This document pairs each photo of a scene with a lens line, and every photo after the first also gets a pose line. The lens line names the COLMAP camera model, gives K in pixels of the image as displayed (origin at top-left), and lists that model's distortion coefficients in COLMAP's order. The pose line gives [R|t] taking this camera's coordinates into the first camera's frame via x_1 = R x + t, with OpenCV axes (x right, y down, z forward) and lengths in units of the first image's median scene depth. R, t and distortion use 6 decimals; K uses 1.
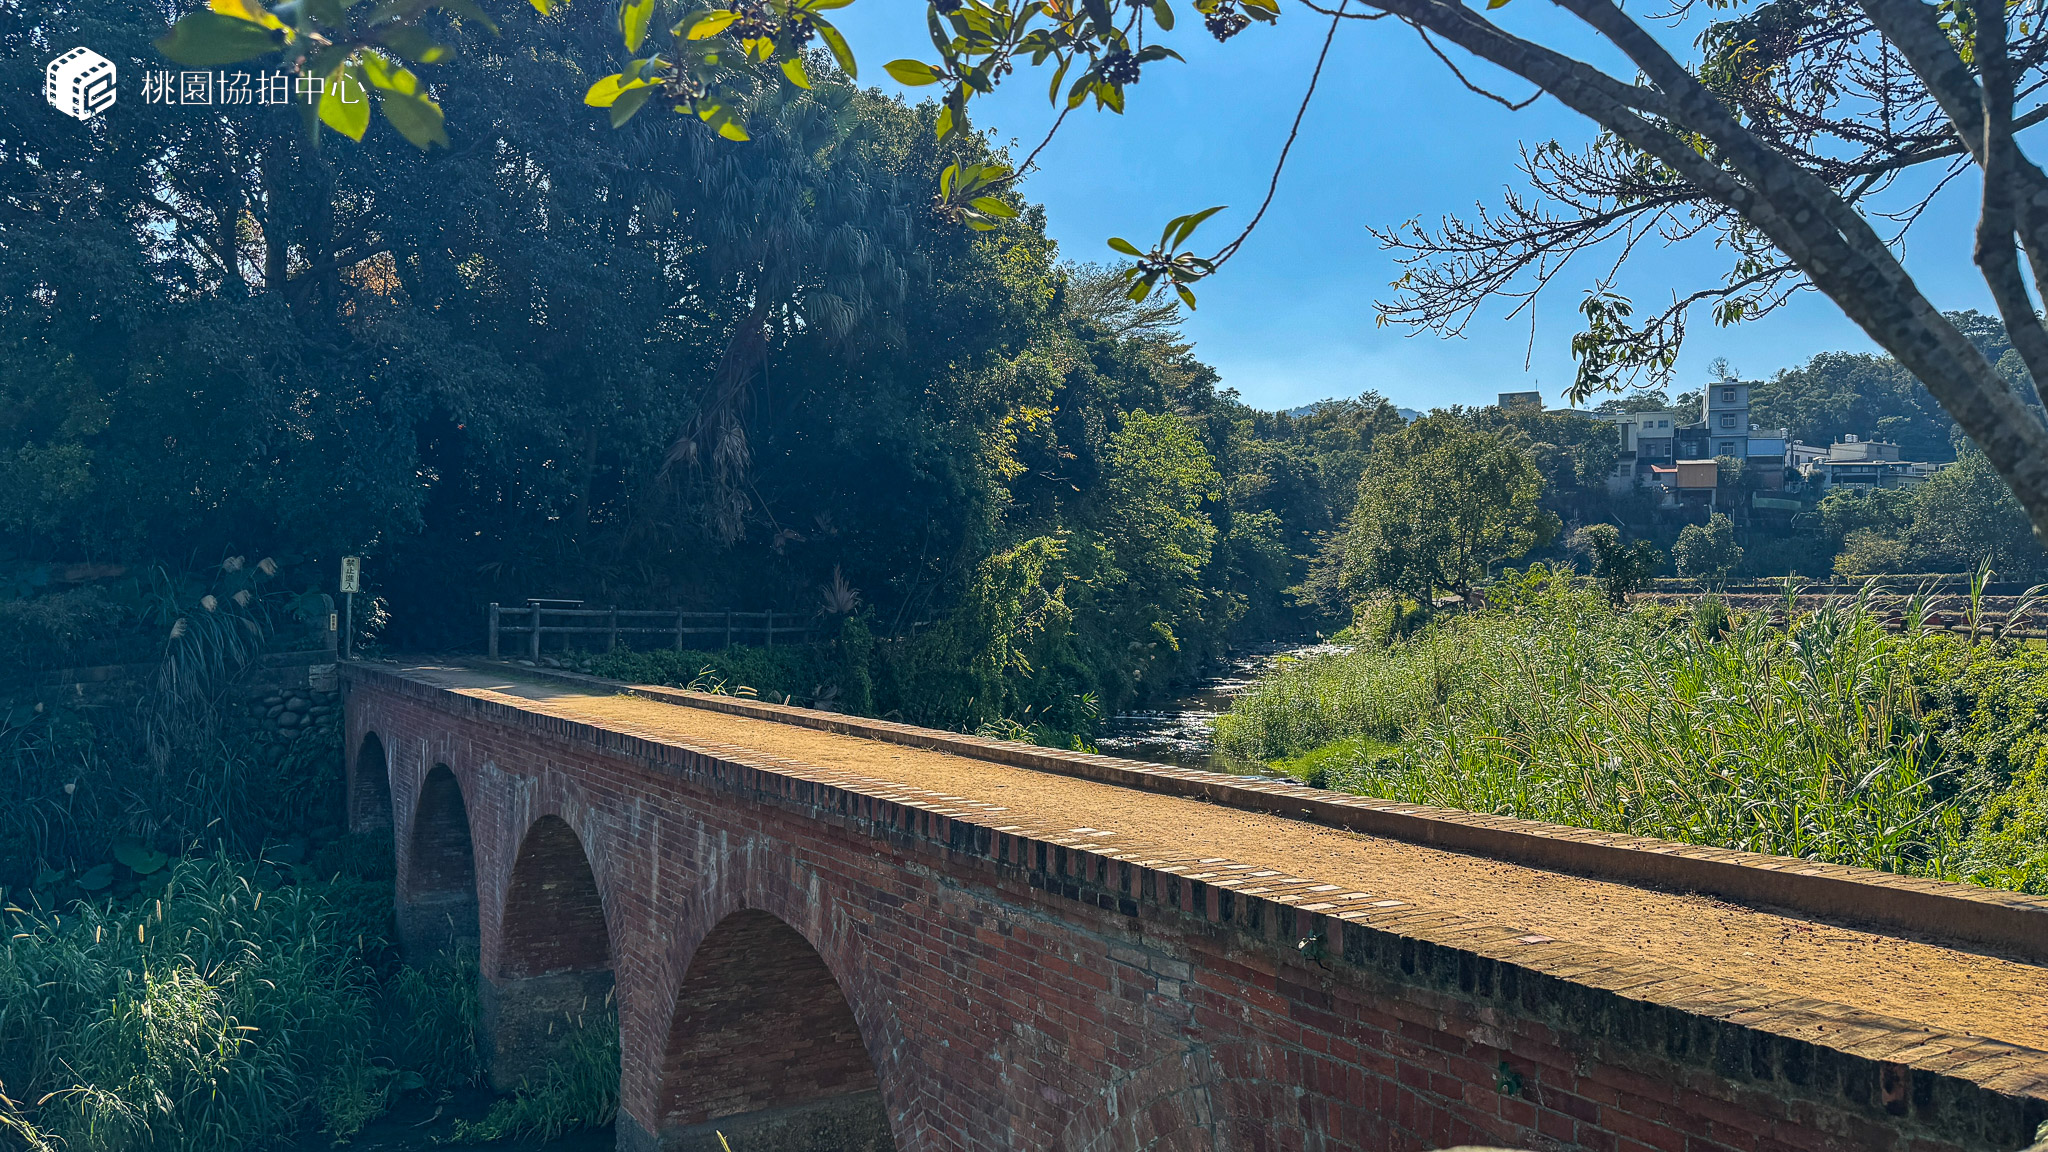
lens RADIAL K [[1430.3, 0, 1027.6], [0, 1430.3, 581.5], [0, 0, 1]] dist [0.096351, -0.140803]
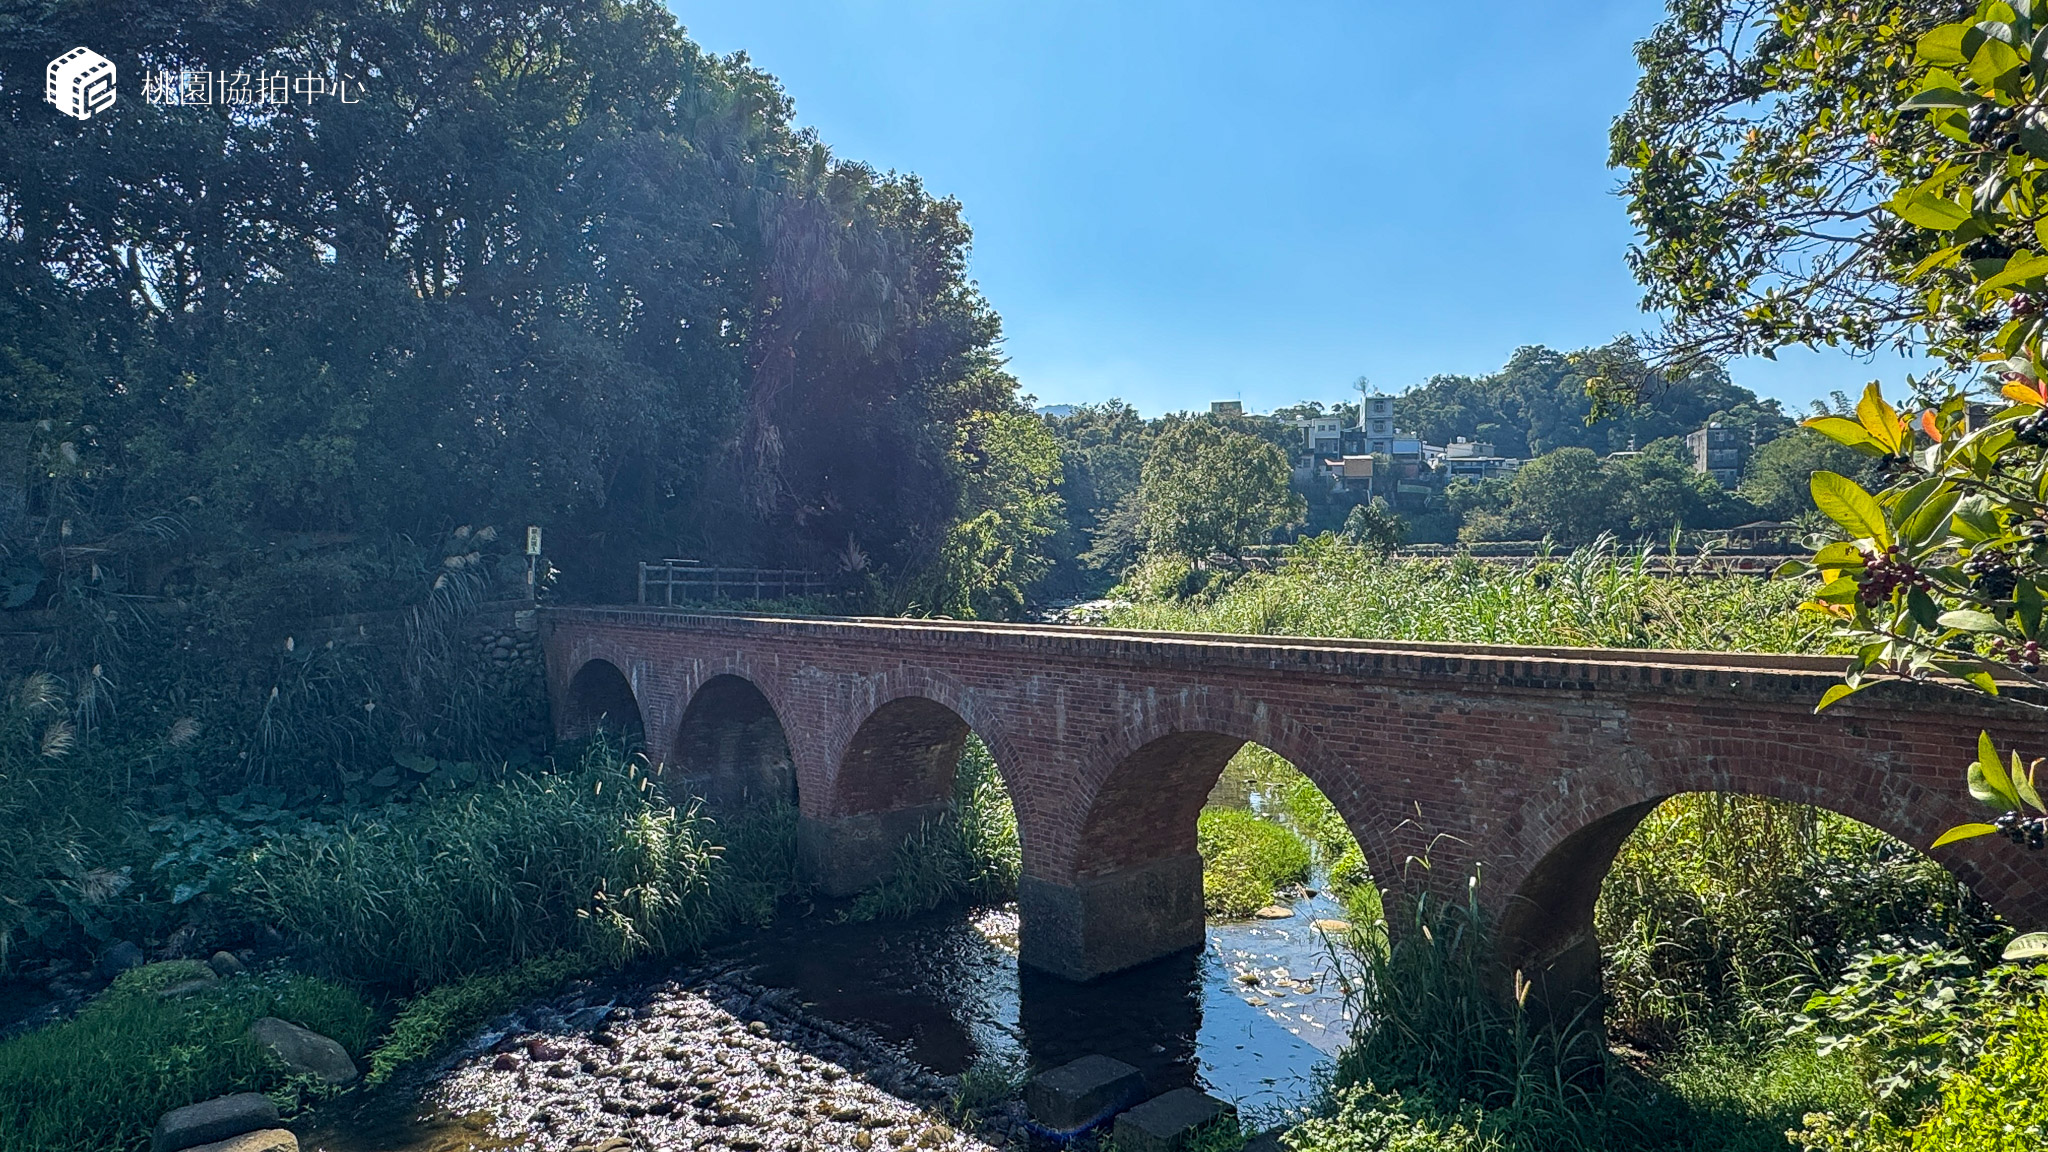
lens RADIAL K [[1202.6, 0, 1024.0], [0, 1202.6, 576.0], [0, 0, 1]] dist [-0.007235, -0.002133]
pose [[0.984038, -0.010630, 0.177640, -0.156292], [0.007211, 0.999776, 0.019883, 0.005679], [-0.177812, -0.018285, 0.983895, -0.078103]]
